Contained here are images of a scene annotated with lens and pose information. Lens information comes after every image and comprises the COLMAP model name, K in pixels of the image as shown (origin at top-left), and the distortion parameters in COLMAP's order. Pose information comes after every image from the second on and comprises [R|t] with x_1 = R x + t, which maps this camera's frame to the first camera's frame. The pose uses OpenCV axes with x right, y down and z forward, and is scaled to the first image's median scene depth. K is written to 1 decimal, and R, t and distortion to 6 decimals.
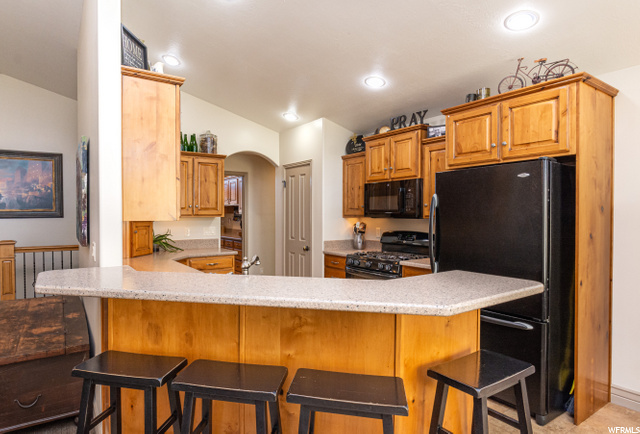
lens RADIAL K [[343.4, 0, 265.4], [0, 343.4, 223.0], [0, 0, 1]] dist [-0.020647, -0.000762]
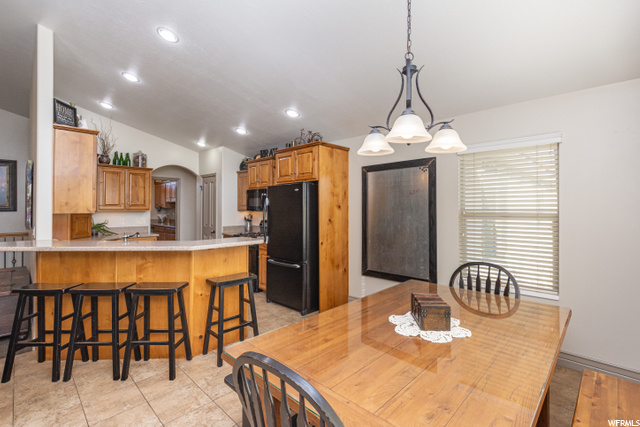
lens RADIAL K [[289.4, 0, 319.0], [0, 289.4, 208.1], [0, 0, 1]] dist [-0.018221, -0.000733]
pose [[0.963184, 0.001730, 0.268837, 0.246387], [0.005005, 0.999691, -0.024365, 0.004349], [-0.268796, 0.024814, 0.962878, -0.375746]]
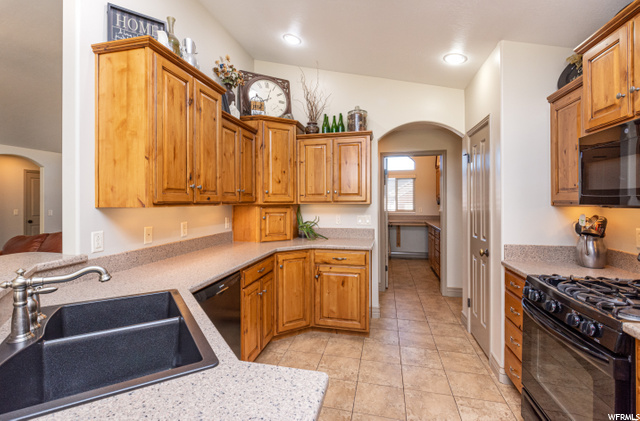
lens RADIAL K [[286.1, 0, 331.1], [0, 286.1, 202.9], [0, 0, 1]] dist [0.000148, 0.000016]
pose [[0.724524, 0.001993, -0.689247, 0.308592], [-0.016520, 0.999759, -0.014474, -0.008532], [0.689052, 0.021873, 0.724382, 0.445404]]
